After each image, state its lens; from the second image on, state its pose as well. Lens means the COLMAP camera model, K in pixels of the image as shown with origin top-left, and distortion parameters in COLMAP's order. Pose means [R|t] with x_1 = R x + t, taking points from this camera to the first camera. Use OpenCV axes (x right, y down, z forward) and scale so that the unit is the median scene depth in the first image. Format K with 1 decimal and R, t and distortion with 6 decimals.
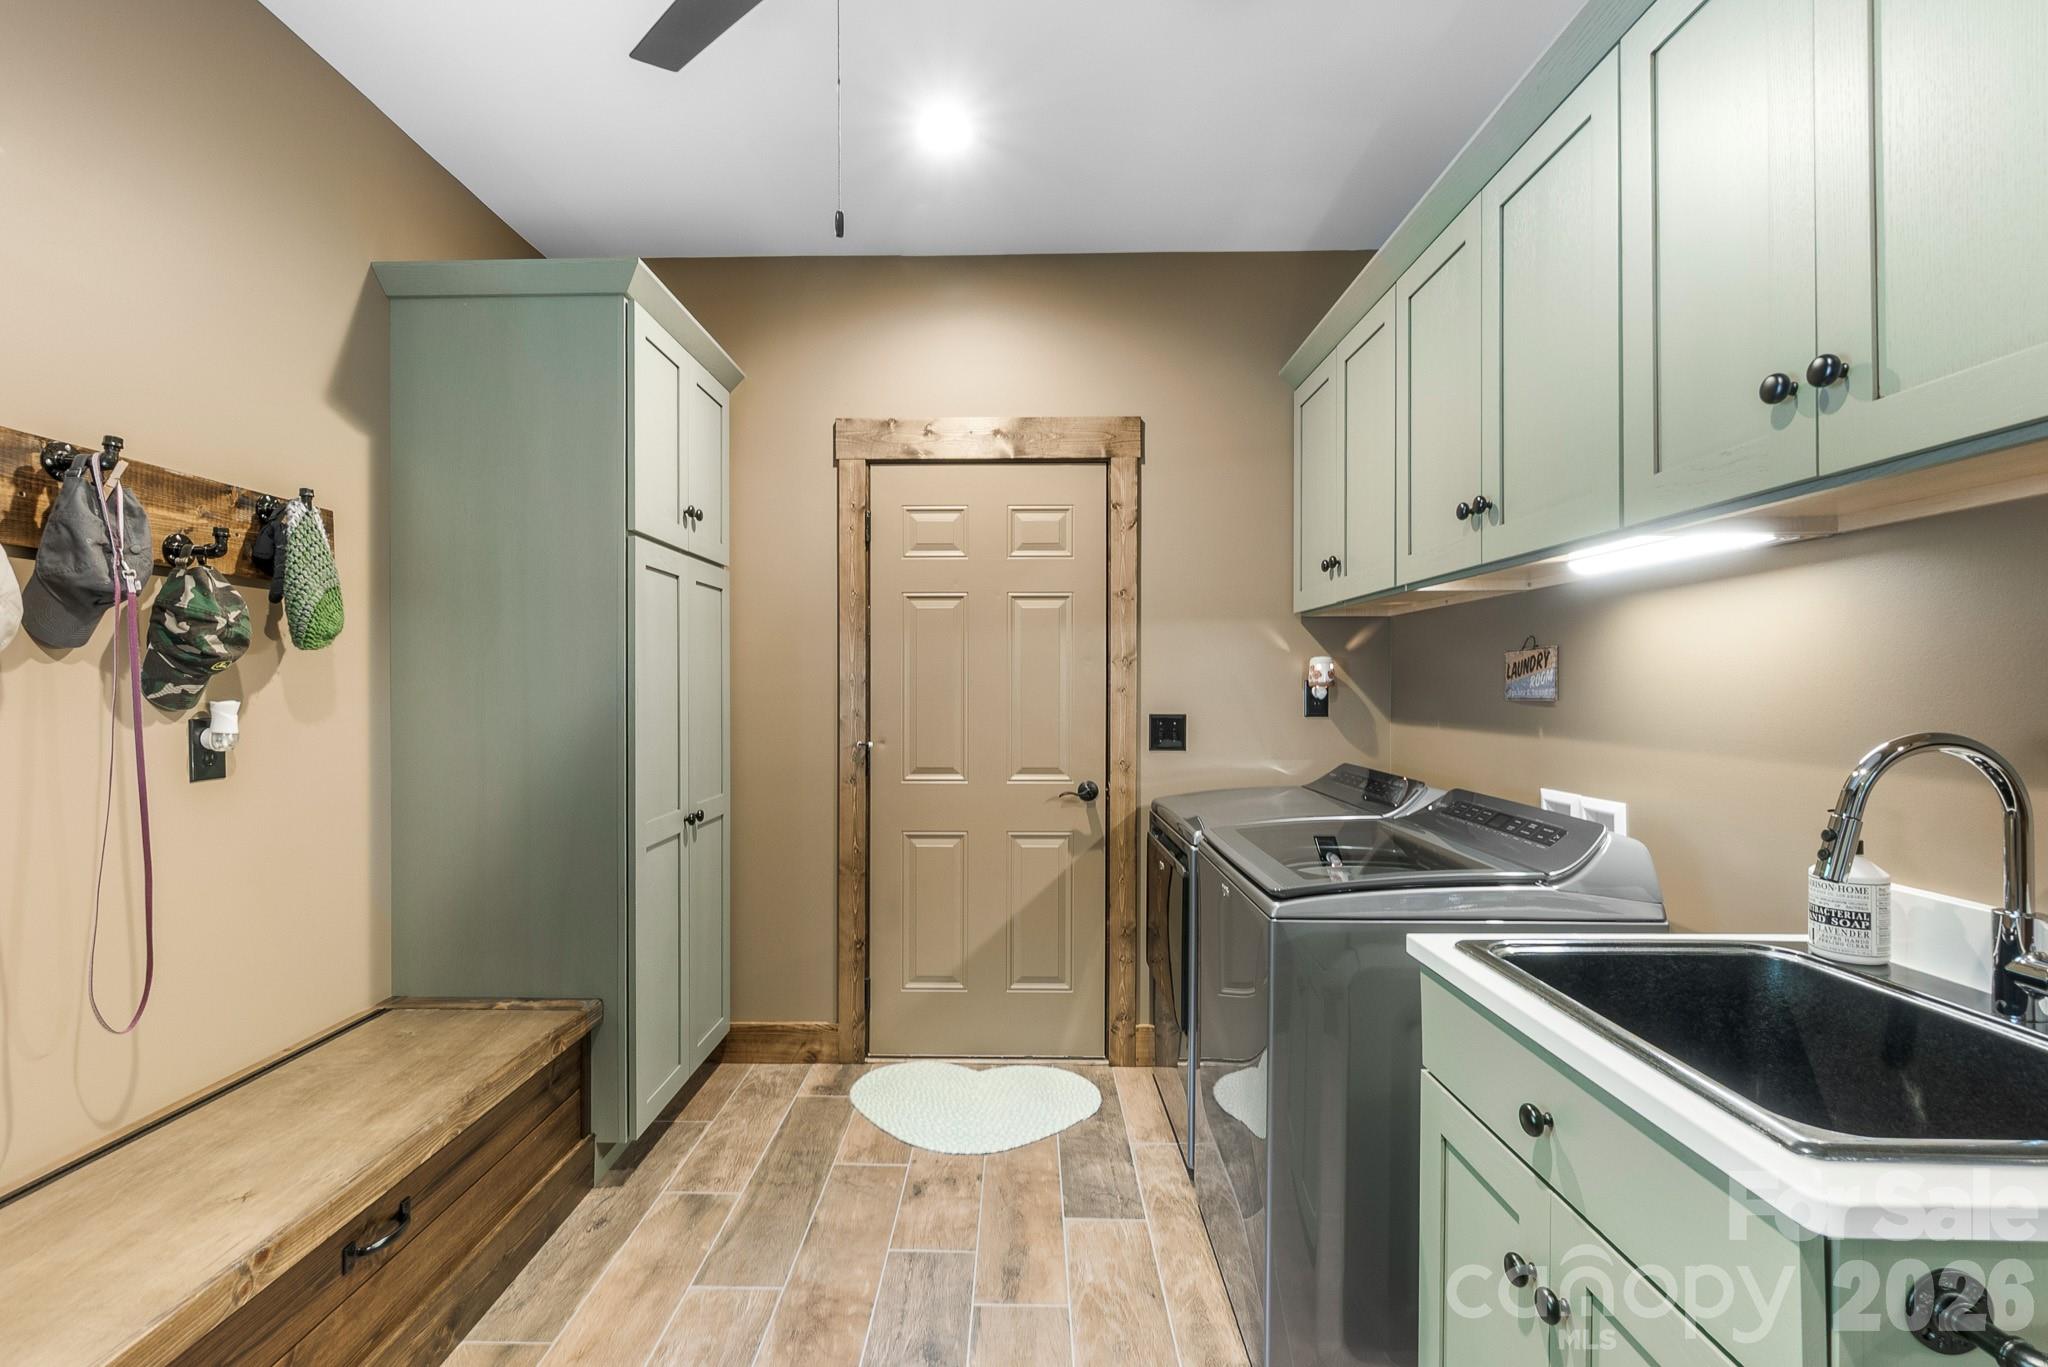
lens RADIAL K [[898.5, 0, 1024.6], [0, 898.5, 696.8], [0, 0, 1]] dist [-0.004230, 0.000239]
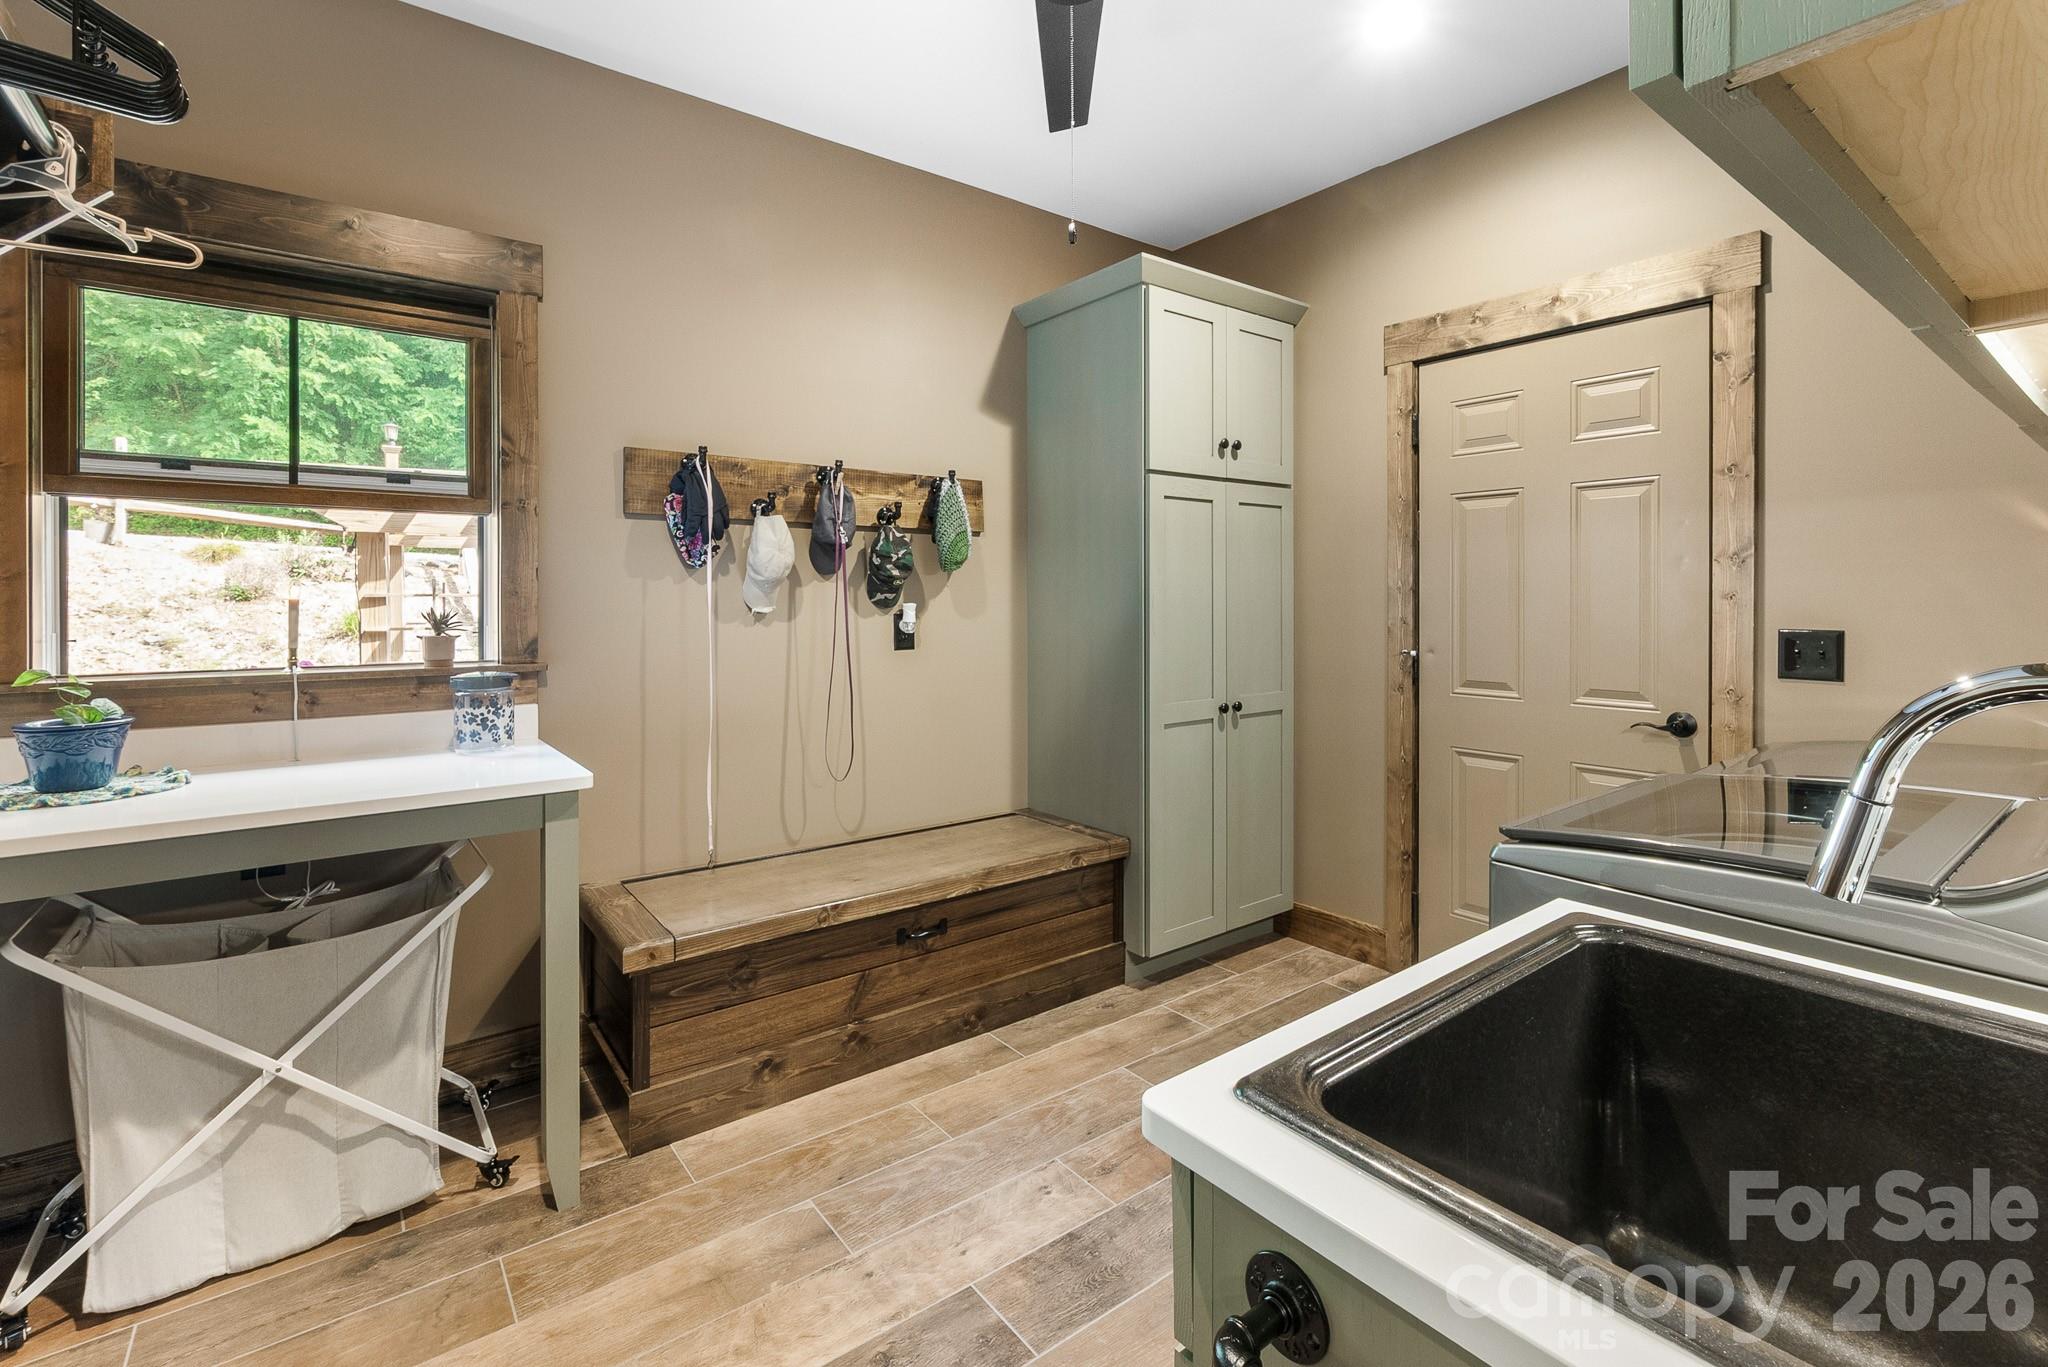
lens RADIAL K [[898.5, 0, 1031.6], [0, 898.5, 613.1], [0, 0, 1]] dist [-0.004230, 0.000239]
pose [[0.634429, 0.010725, -0.772907, 0.418881], [-0.006789, 0.999942, 0.008303, 0.005517], [0.772952, -0.000020, 0.634465, 0.078114]]
